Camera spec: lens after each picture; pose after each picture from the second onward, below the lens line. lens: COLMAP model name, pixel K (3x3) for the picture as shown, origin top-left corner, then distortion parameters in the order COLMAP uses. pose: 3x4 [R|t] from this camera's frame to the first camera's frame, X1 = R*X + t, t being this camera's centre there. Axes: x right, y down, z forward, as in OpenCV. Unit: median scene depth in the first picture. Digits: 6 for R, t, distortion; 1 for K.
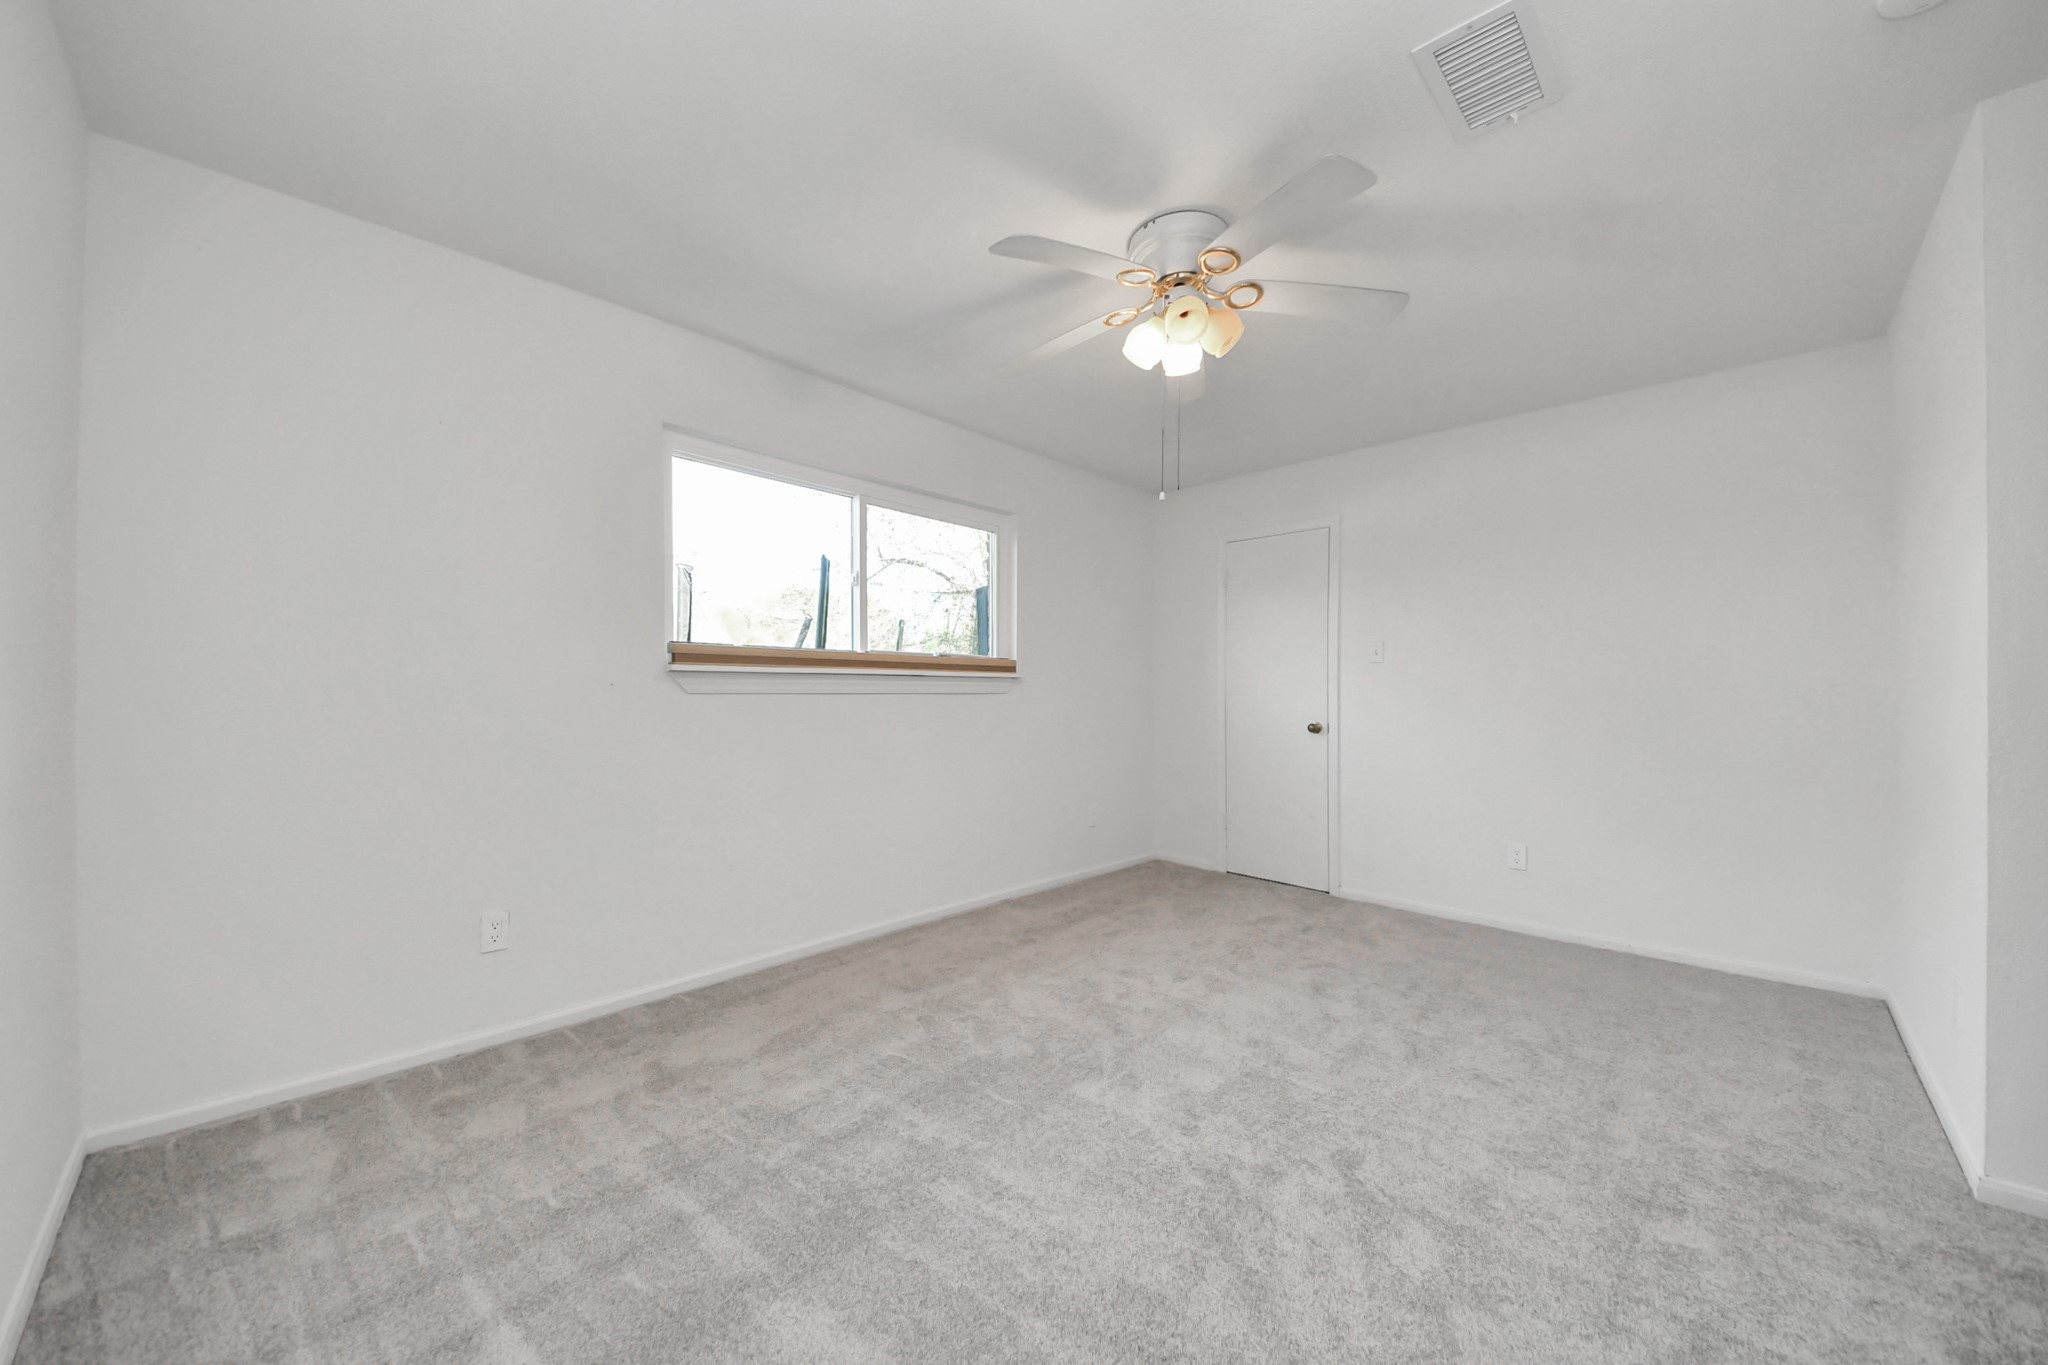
lens RADIAL K [[759.3, 0, 1021.7], [0, 759.3, 695.6], [0, 0, 1]] dist [0.000034, -0.000133]
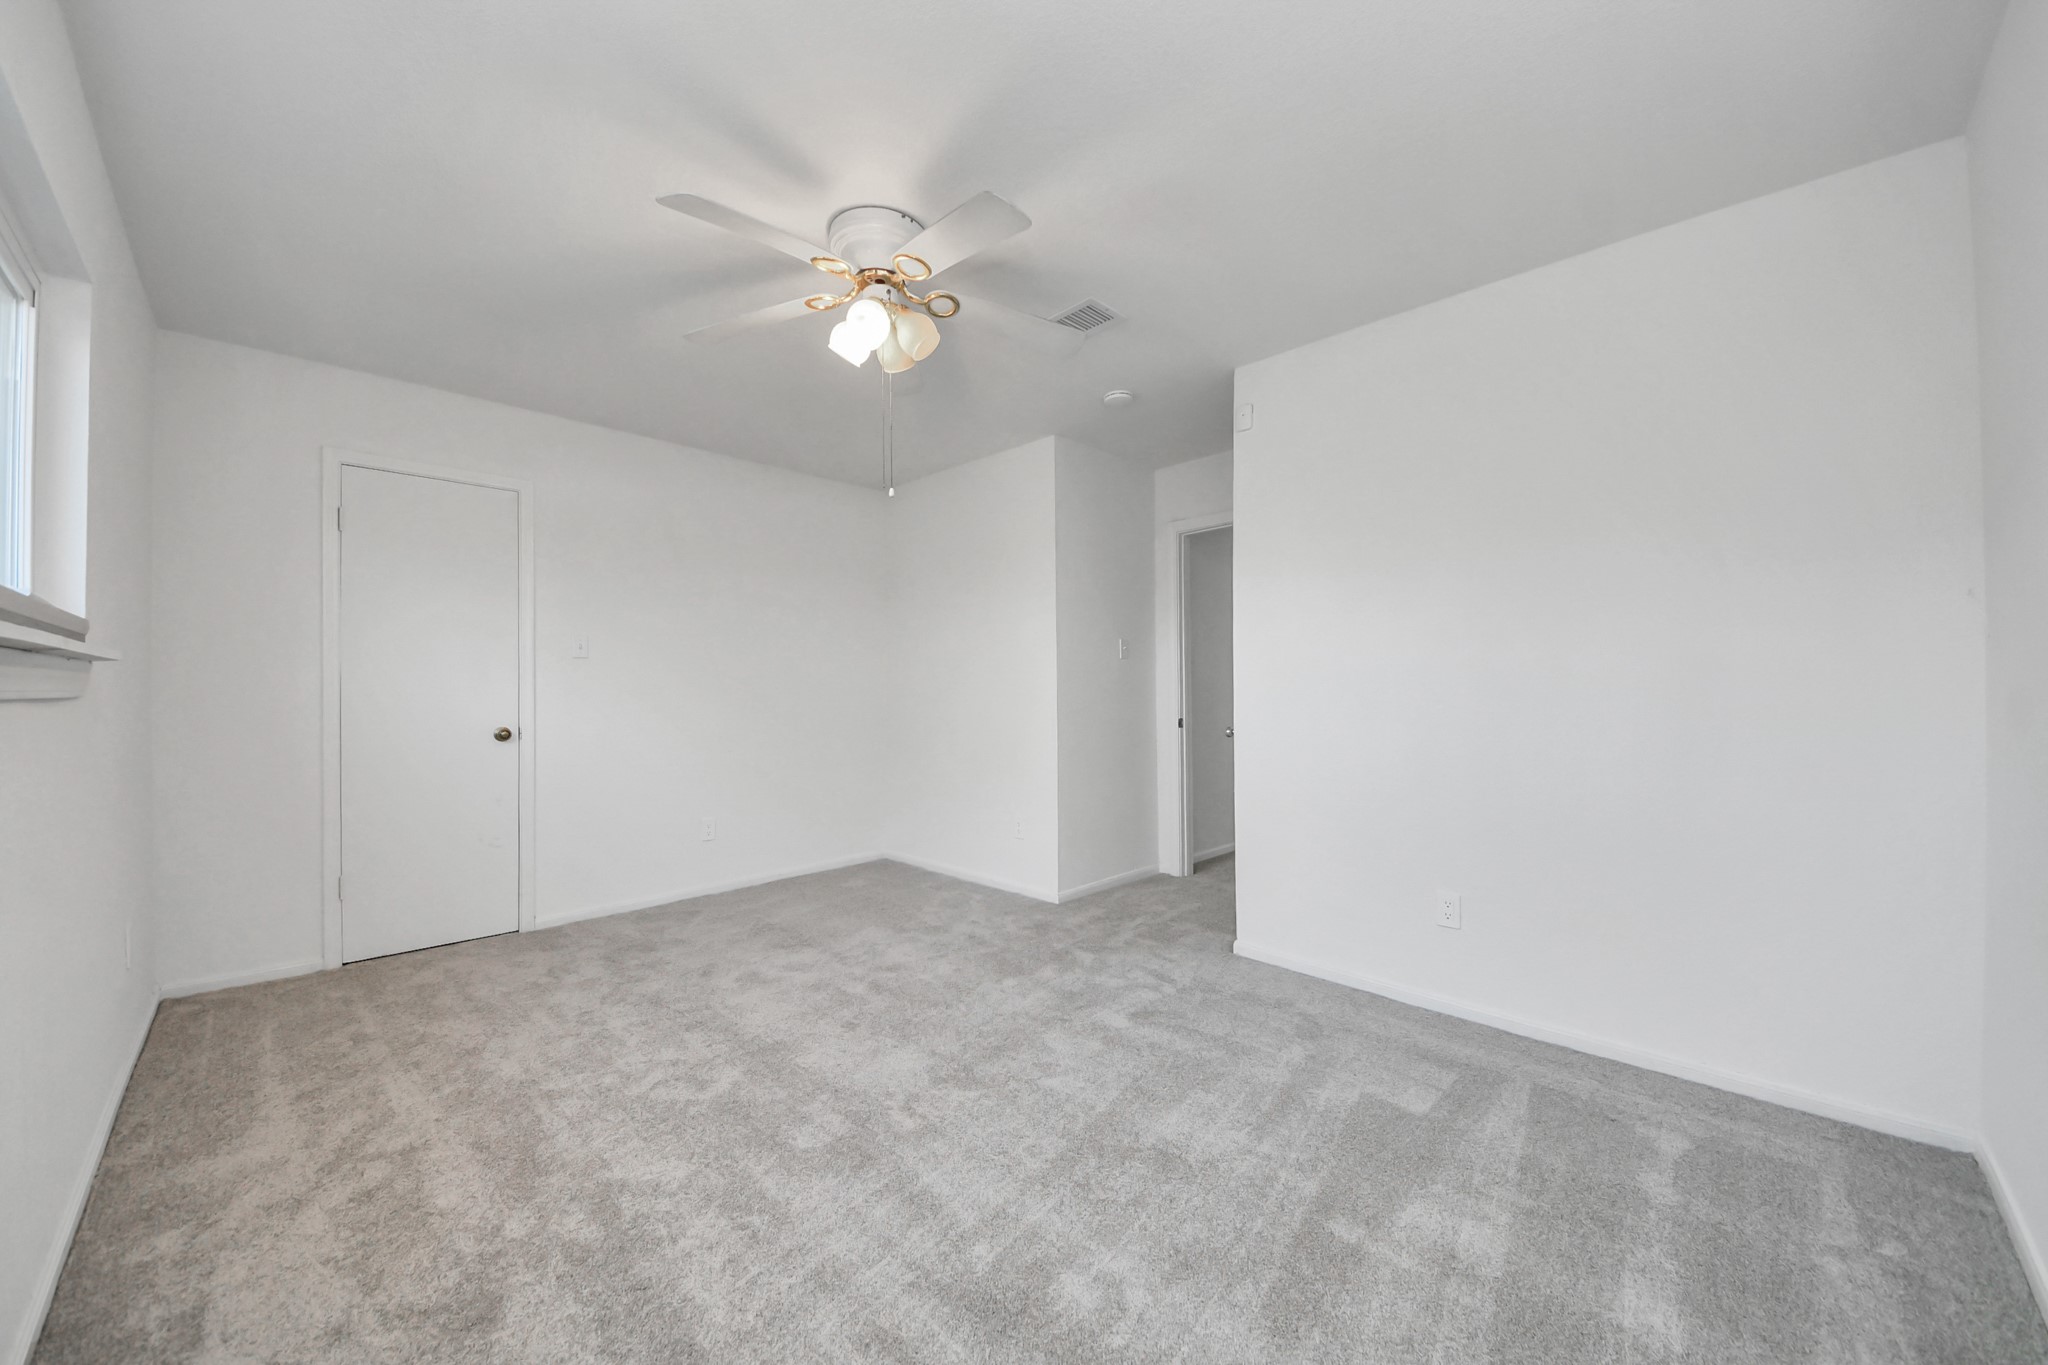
lens RADIAL K [[748.1, 0, 1024.0], [0, 748.1, 682.5], [0, 0, 1]] dist [0.000886, 0.000005]
pose [[-0.013667, 0.003356, 0.999901, -0.500920], [0.009845, 0.999946, -0.003221, -0.005479], [-0.999858, 0.009800, -0.013699, 0.532004]]
